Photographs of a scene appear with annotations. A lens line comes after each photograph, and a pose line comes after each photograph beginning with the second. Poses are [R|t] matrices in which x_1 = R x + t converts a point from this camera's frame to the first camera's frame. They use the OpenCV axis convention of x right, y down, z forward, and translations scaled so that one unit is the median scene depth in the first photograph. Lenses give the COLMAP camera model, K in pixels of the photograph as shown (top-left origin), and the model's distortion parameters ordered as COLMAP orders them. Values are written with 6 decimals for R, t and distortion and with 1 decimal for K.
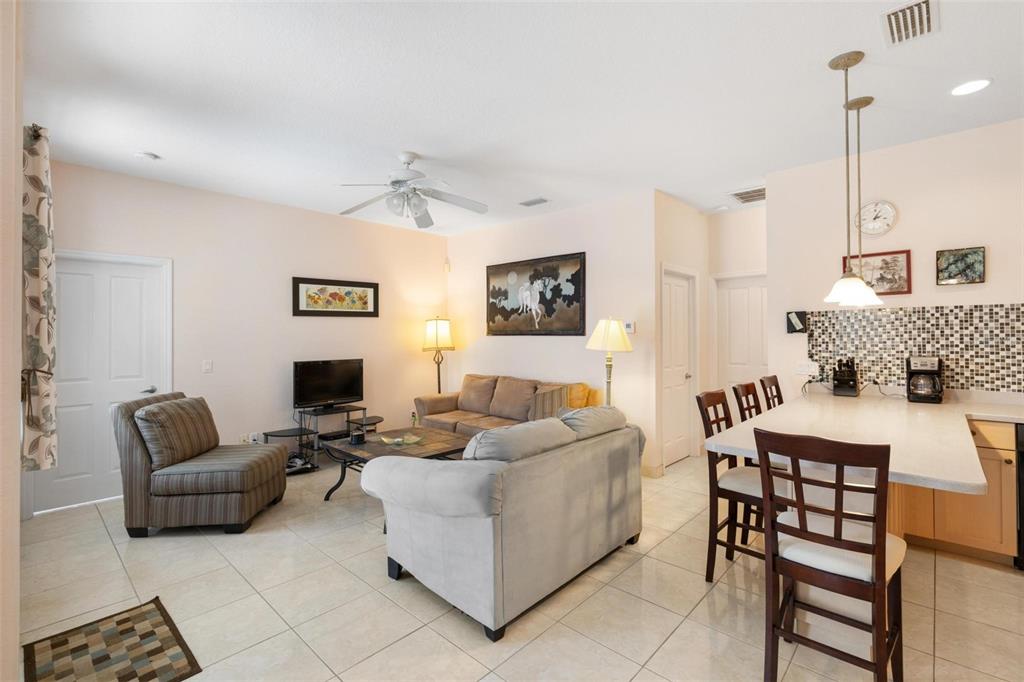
lens RADIAL K [[461.2, 0, 501.8], [0, 461.2, 332.8], [0, 0, 1]] dist [-0.004257, -0.000337]
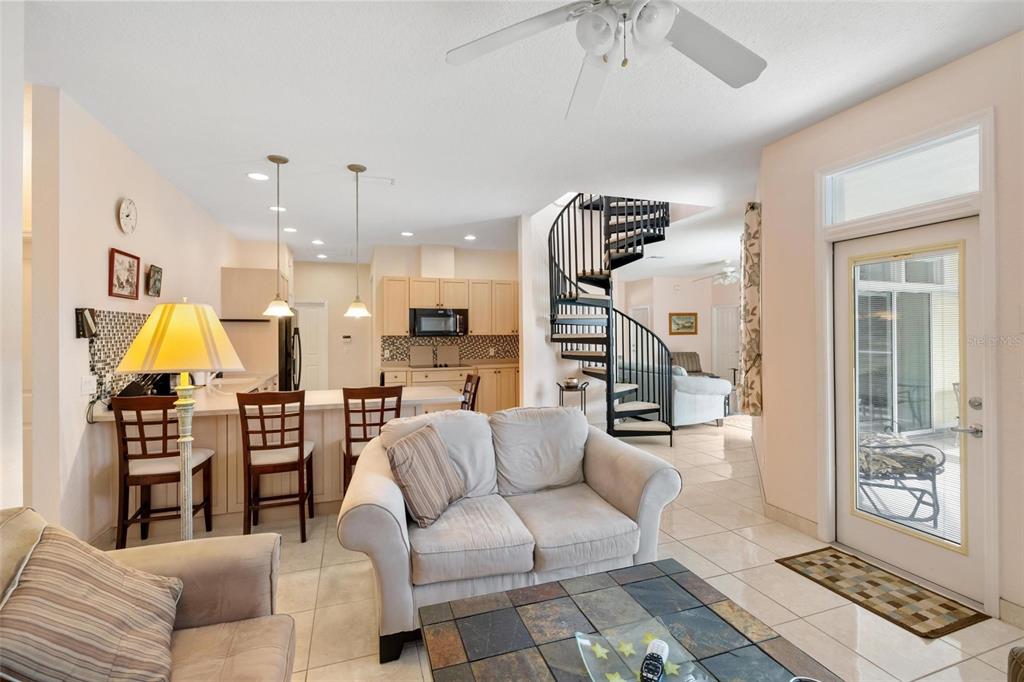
lens RADIAL K [[461.2, 0, 511.1], [0, 461.2, 335.7], [0, 0, 1]] dist [-0.004257, -0.000337]
pose [[-0.890813, 0.008011, 0.454299, -0.323058], [0.005105, 0.999958, -0.007622, 0.006930], [-0.454341, -0.004470, -0.890817, 1.539184]]
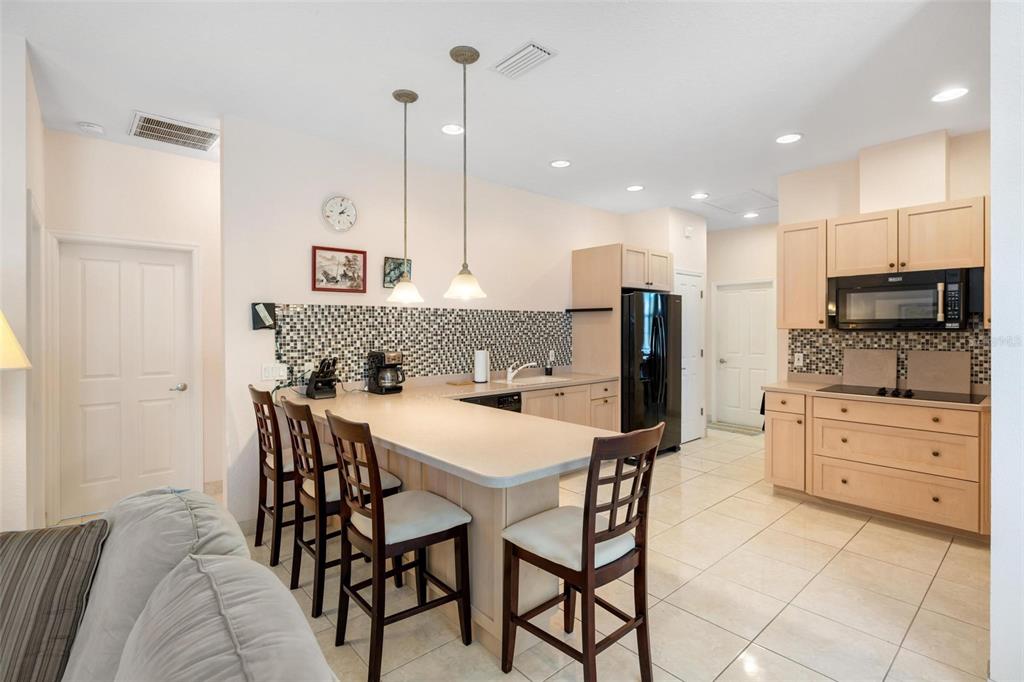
lens RADIAL K [[483.6, 0, 517.9], [0, 483.6, 332.9], [0, 0, 1]] dist [-0.001564, 0.000415]
pose [[0.083061, -0.004902, 0.996532, -0.192327], [-0.007892, 0.999953, 0.005577, -0.002064], [-0.996513, -0.008327, 0.083018, 0.557819]]
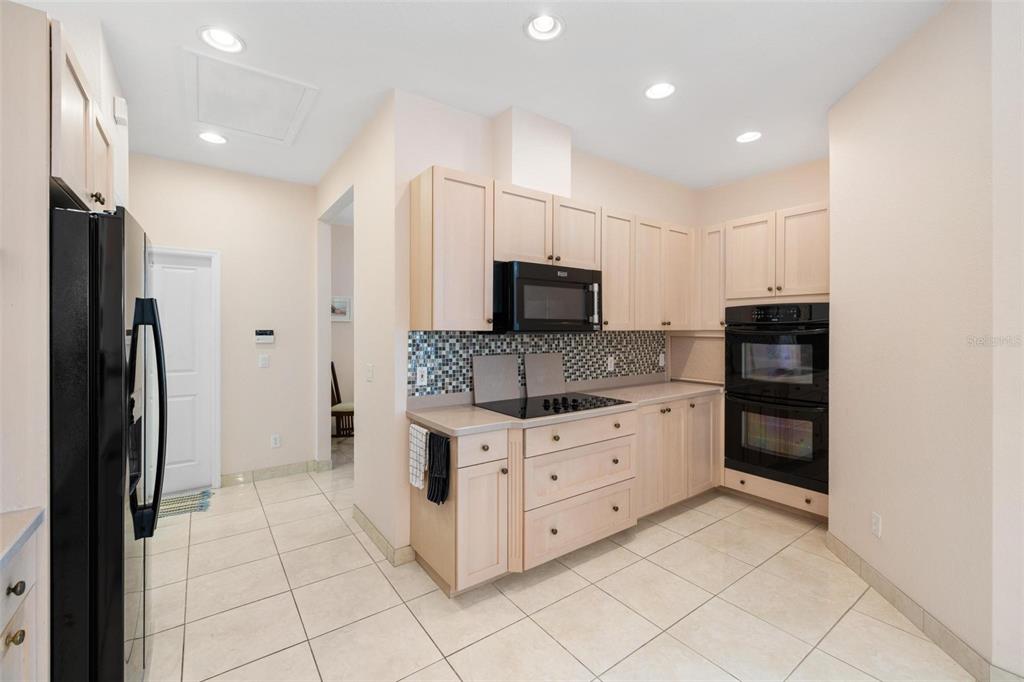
lens RADIAL K [[429.8, 0, 508.3], [0, 429.8, 335.5], [0, 0, 1]] dist [0.003943, 0.000052]
pose [[-0.982265, 0.000722, 0.187499, 0.839292], [0.001388, 0.999993, 0.003420, -0.005448], [-0.187495, 0.003619, -0.982259, 0.646399]]
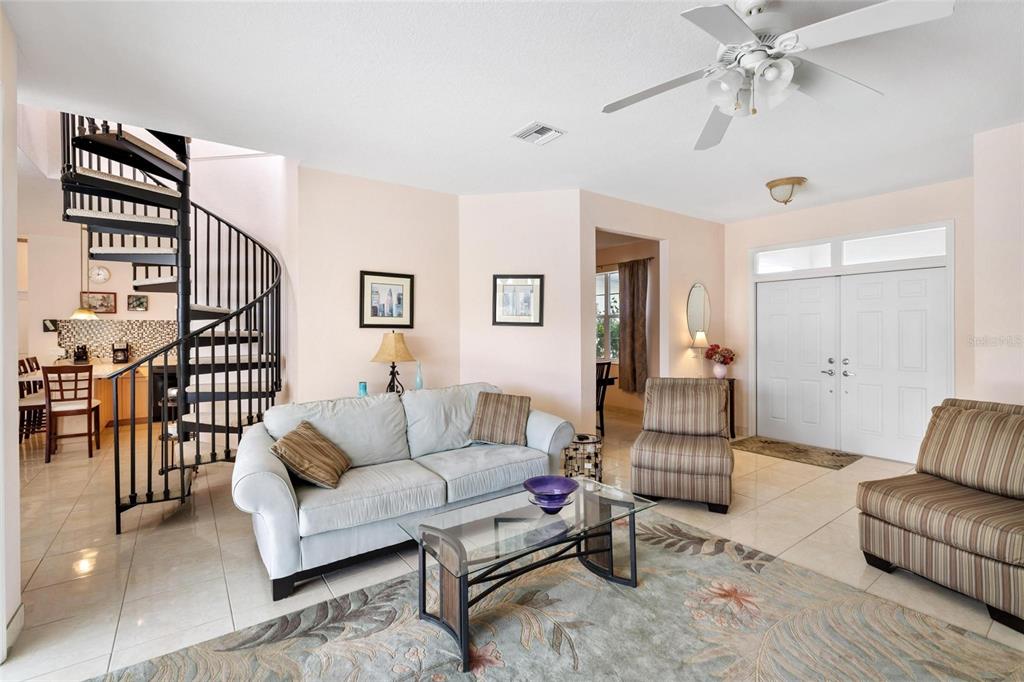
lens RADIAL K [[461.2, 0, 531.9], [0, 461.2, 330.6], [0, 0, 1]] dist [-0.004257, -0.000337]
pose [[0.161419, 0.006582, 0.986864, -0.892116], [-0.003426, 0.999975, -0.006109, -0.000159], [-0.986880, -0.002395, 0.161438, -1.235755]]
